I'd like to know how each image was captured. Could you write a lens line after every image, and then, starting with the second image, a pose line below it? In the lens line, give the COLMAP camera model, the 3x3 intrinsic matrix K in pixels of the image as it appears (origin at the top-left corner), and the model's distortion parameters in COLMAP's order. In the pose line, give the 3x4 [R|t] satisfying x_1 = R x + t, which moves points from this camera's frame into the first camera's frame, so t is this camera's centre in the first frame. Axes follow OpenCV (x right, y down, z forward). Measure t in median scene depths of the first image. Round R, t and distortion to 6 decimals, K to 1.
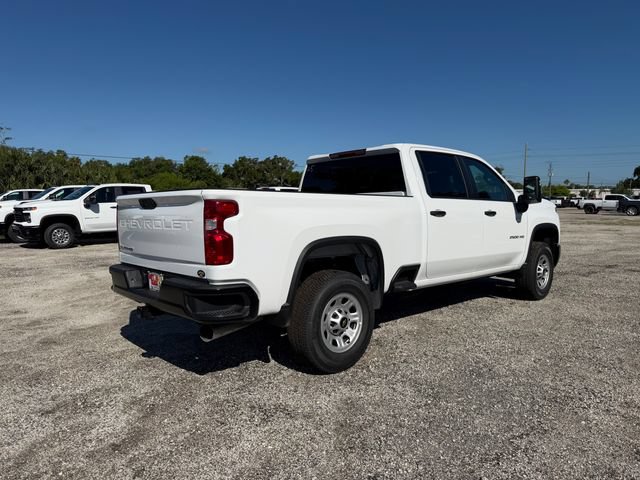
lens RADIAL K [[451.2, 0, 315.2], [0, 451.2, 238.6], [0, 0, 1]] dist [0.057543, -0.075216]
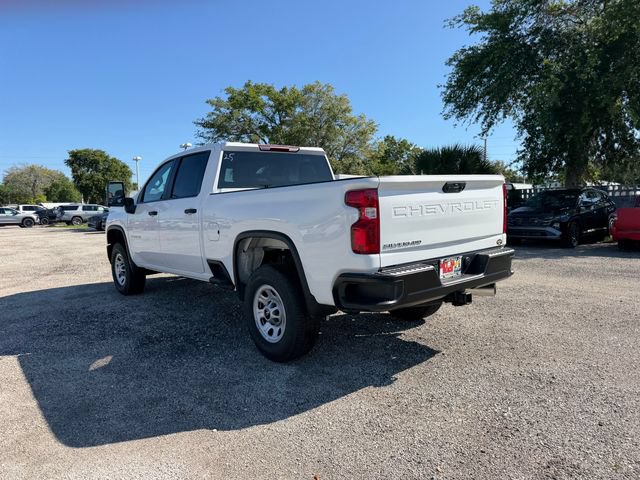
lens RADIAL K [[449.2, 0, 317.2], [0, 449.2, 237.3], [0, 0, 1]] dist [0.081499, -0.120610]
pose [[0.048697, -0.070826, 0.996299, -1.151883], [0.106793, 0.992134, 0.065310, -0.055494], [-0.993088, 0.103217, 0.055878, 1.066634]]
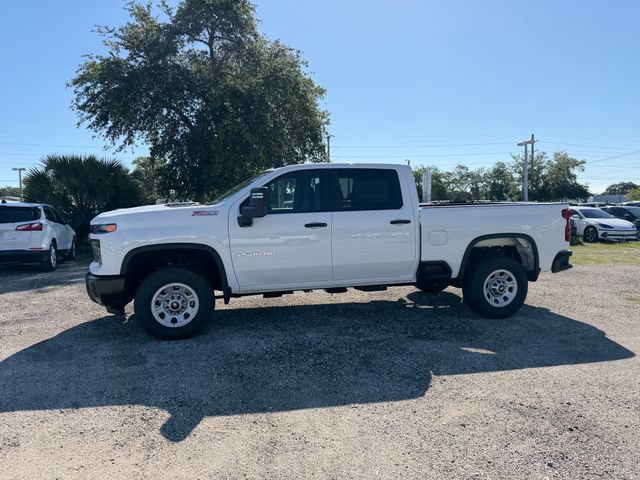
lens RADIAL K [[451.6, 0, 315.0], [0, 451.6, 233.6], [0, 0, 1]] dist [0.059279, -0.084396]
pose [[-0.870930, -0.017753, 0.491087, -0.449029], [0.048874, 0.991263, 0.122511, -0.219287], [-0.488971, 0.130700, -0.862453, 2.695324]]
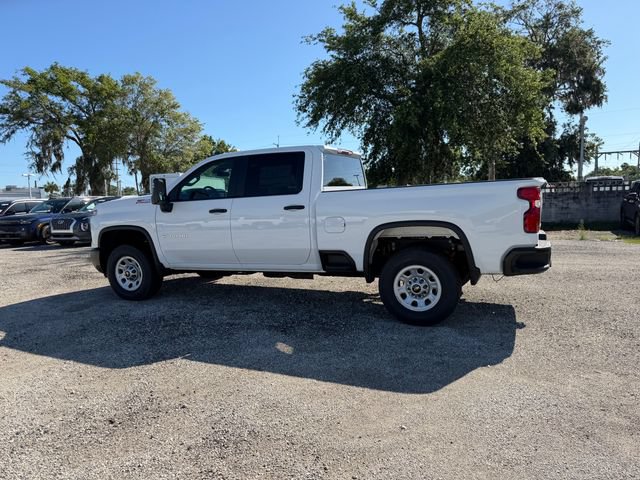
lens RADIAL K [[451.2, 0, 315.2], [0, 451.2, 238.6], [0, 0, 1]] dist [0.057543, -0.075216]
pose [[-0.394074, -0.065131, 0.916768, -1.186932], [0.106747, 0.987492, 0.116041, -0.133614], [-0.912858, 0.143591, -0.382192, 1.874873]]
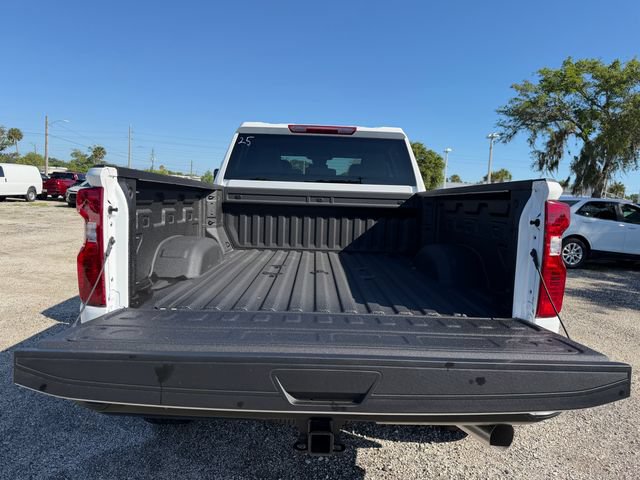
lens RADIAL K [[452.8, 0, 320.0], [0, 452.8, 240.0], [0, 0, 1]] dist [0.031708, -0.040275]
pose [[0.665829, -0.040200, 0.745021, -0.601153], [0.008472, 0.998890, 0.046327, -0.048117], [-0.746056, -0.024534, 0.665431, 0.606478]]
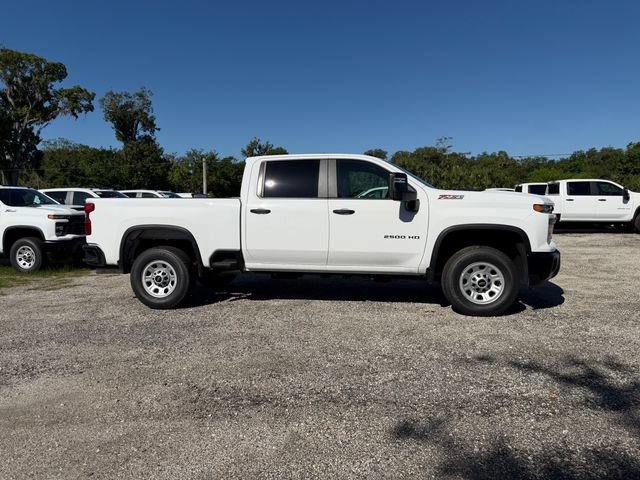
lens RADIAL K [[449.2, 0, 317.2], [0, 449.2, 237.3], [0, 0, 1]] dist [0.081499, -0.120610]
pose [[0.619727, 0.050785, -0.783172, 1.465304], [-0.047863, 0.998492, 0.026873, -0.027242], [0.783356, 0.020831, 0.621224, 0.392055]]
